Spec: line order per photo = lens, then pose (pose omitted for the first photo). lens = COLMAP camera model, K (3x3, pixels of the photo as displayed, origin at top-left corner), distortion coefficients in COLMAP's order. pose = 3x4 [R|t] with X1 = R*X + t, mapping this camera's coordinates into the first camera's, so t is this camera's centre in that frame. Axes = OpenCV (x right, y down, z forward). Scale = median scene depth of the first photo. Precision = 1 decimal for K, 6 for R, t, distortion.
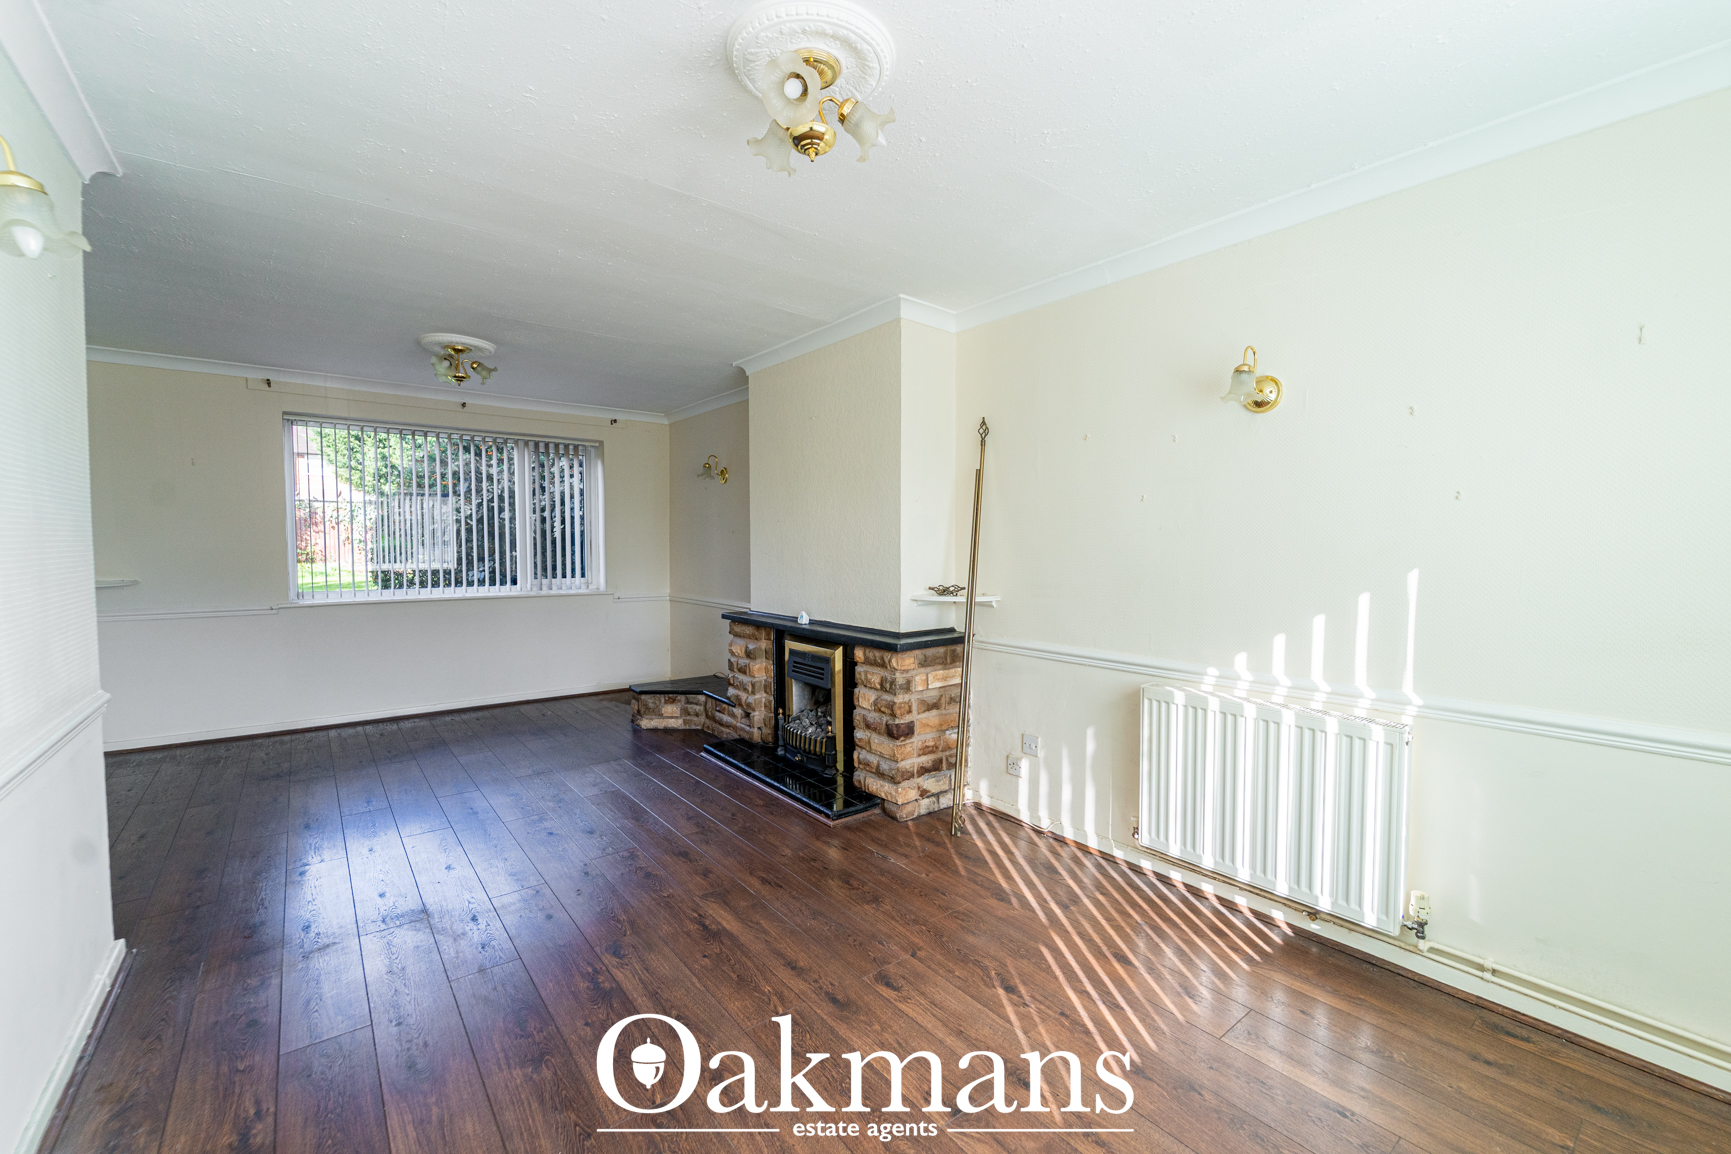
lens RADIAL K [[716.9, 0, 867.5], [0, 716.9, 573.3], [0, 0, 1]] dist [0.000102, -0.000041]
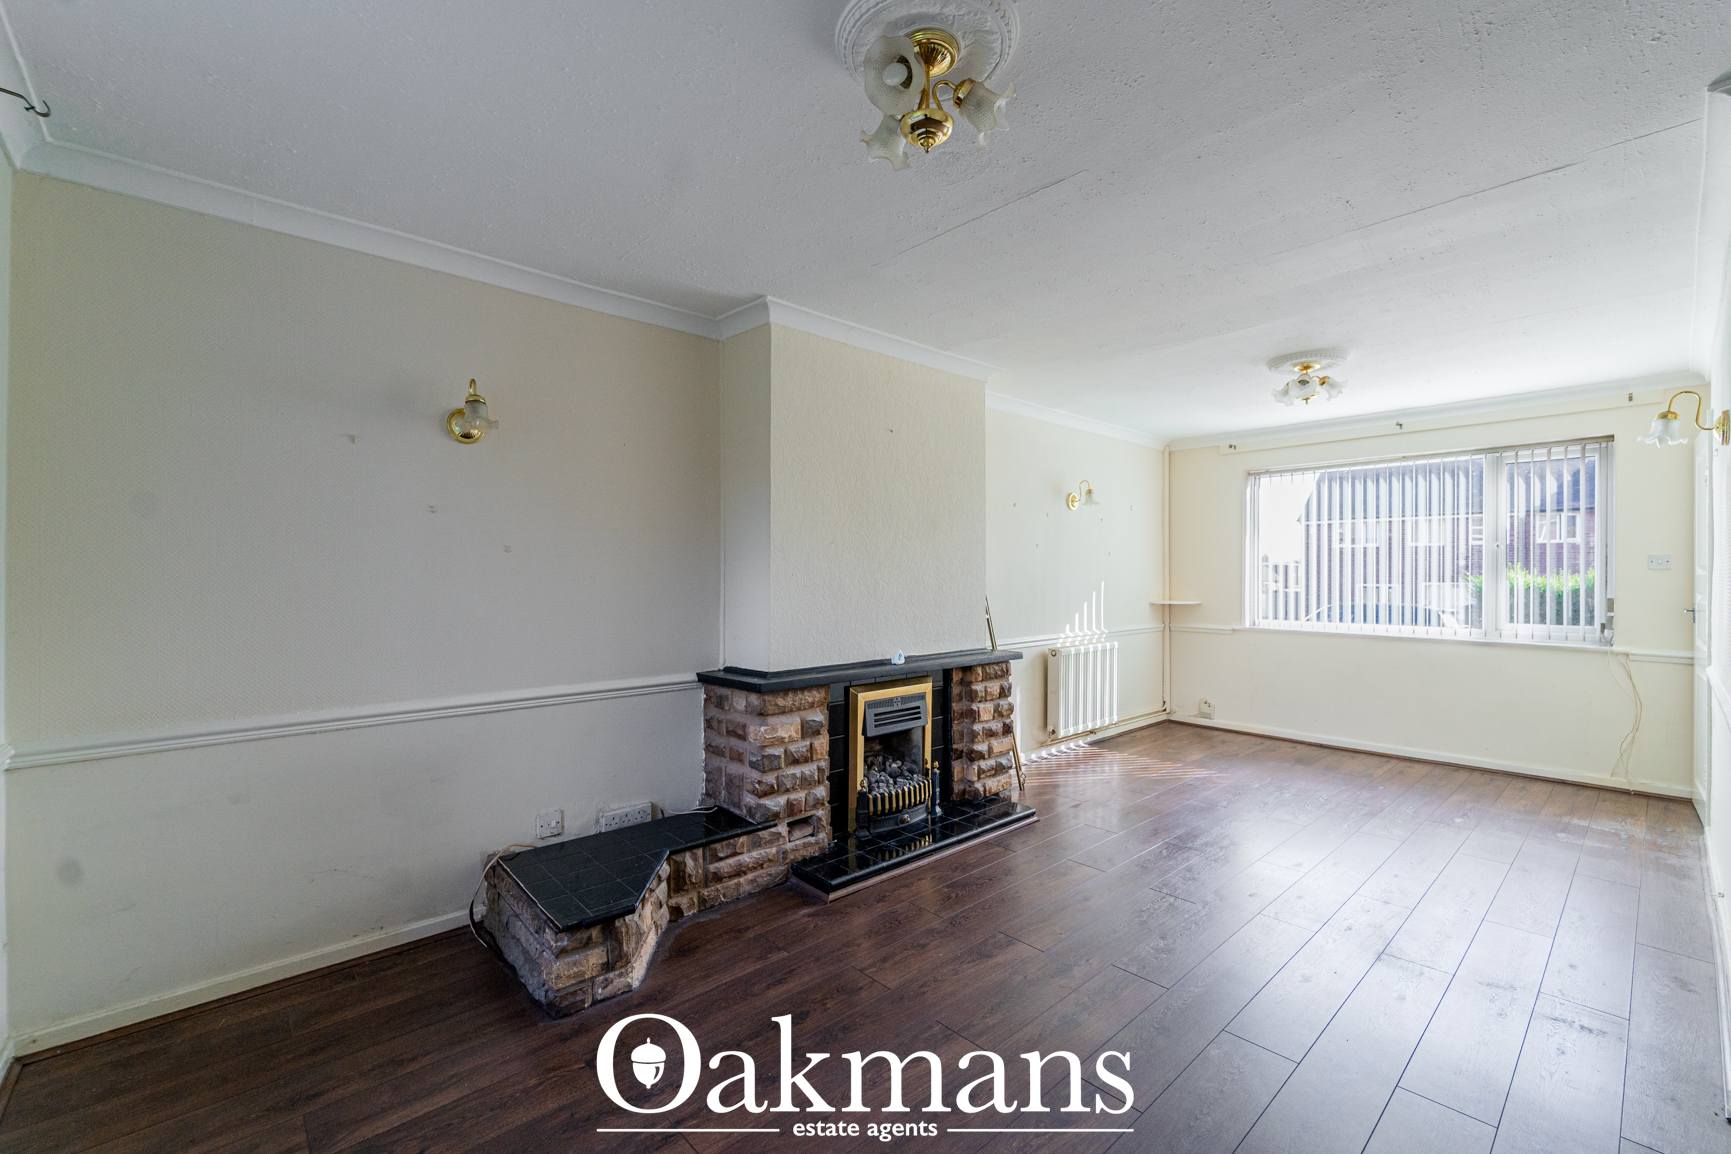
lens RADIAL K [[716.9, 0, 867.5], [0, 716.9, 573.3], [0, 0, 1]] dist [0.000102, -0.000041]
pose [[-0.046660, -0.015045, 0.998798, -0.980514], [0.033432, 0.999303, 0.016614, -0.057734], [-0.998351, 0.034167, -0.046124, 1.089633]]
